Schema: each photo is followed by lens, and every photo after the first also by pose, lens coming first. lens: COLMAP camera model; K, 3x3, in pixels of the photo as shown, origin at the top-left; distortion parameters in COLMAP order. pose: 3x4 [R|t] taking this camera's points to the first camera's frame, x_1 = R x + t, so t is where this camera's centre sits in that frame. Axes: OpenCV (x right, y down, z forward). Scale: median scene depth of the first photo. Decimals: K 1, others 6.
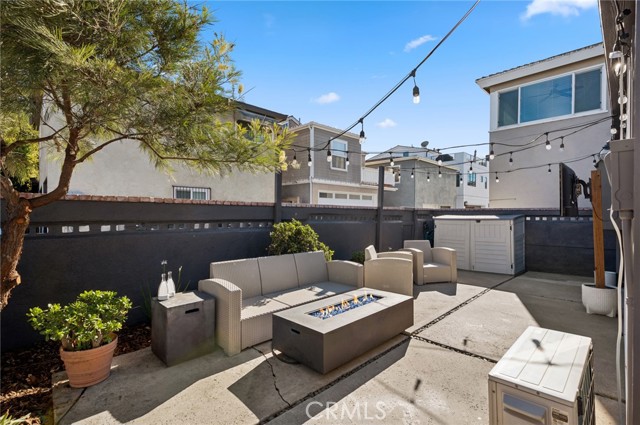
lens RADIAL K [[295.2, 0, 321.1], [0, 295.2, 209.9], [0, 0, 1]] dist [0.002803, 0.000652]
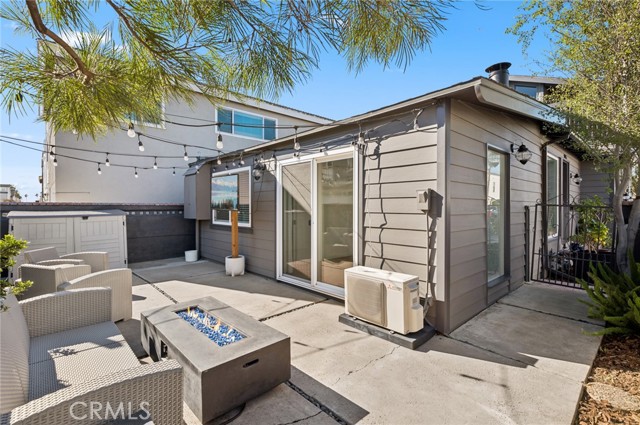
lens RADIAL K [[295.2, 0, 322.0], [0, 295.2, 210.9], [0, 0, 1]] dist [0.002803, 0.000652]
pose [[0.036364, -0.014901, 0.999227, -0.313222], [-0.009395, 0.999840, 0.015252, -0.001242], [-0.999294, -0.009943, 0.036219, 0.289661]]
